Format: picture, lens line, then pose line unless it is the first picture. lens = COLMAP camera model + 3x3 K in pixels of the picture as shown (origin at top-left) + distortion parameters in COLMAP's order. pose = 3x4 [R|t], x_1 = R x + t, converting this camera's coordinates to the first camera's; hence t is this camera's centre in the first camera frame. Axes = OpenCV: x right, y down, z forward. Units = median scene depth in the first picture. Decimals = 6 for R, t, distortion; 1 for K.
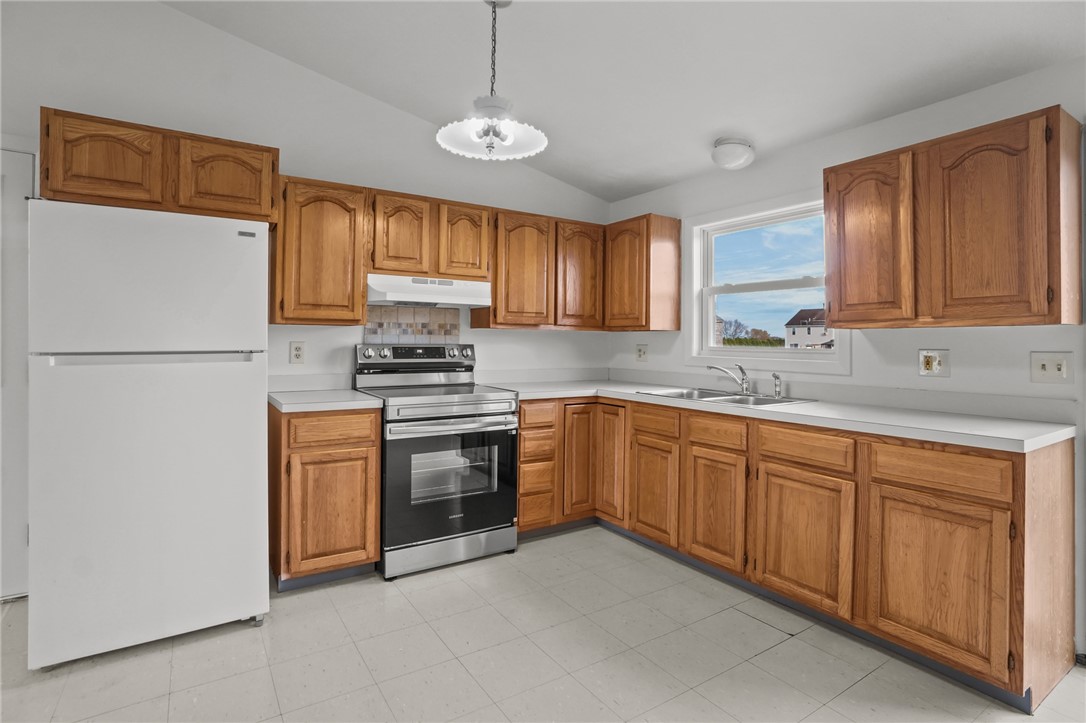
lens RADIAL K [[554.8, 0, 542.9], [0, 554.8, 336.9], [0, 0, 1]] dist [-0.019867, 0.000331]
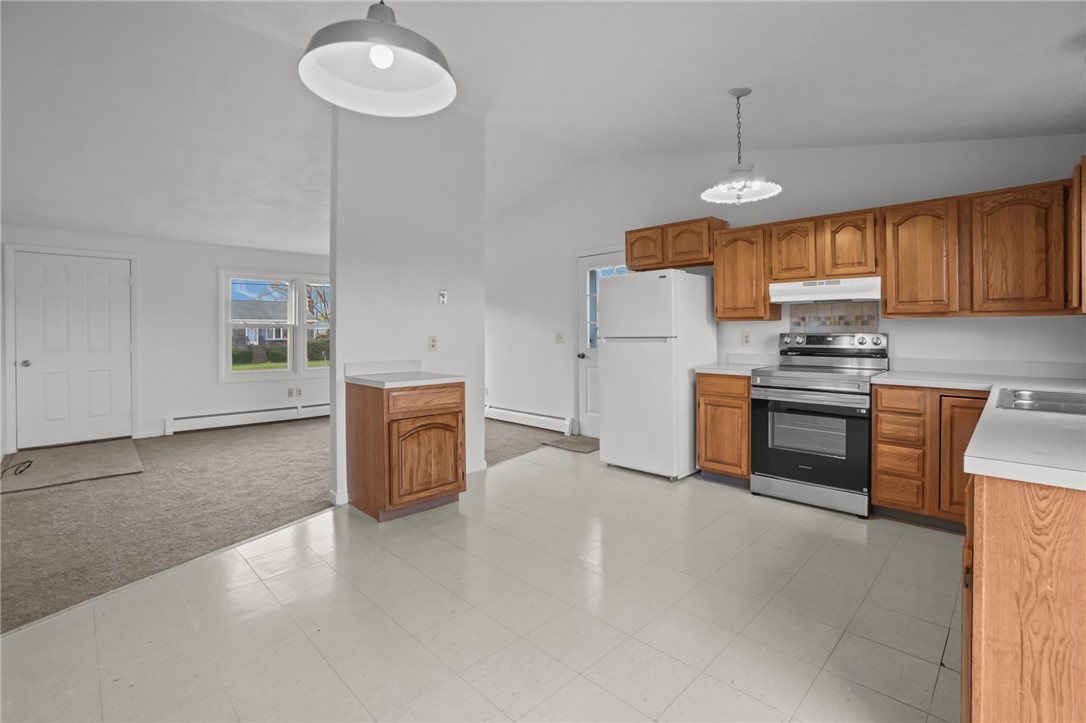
lens RADIAL K [[485.9, 0, 542.7], [0, 485.9, 334.8], [0, 0, 1]] dist [-0.000065, 0.000067]
pose [[0.217468, -0.002835, -0.976063, 0.731295], [0.012422, 0.999923, -0.000137, 0.009068], [0.975988, -0.012095, 0.217486, 0.150828]]
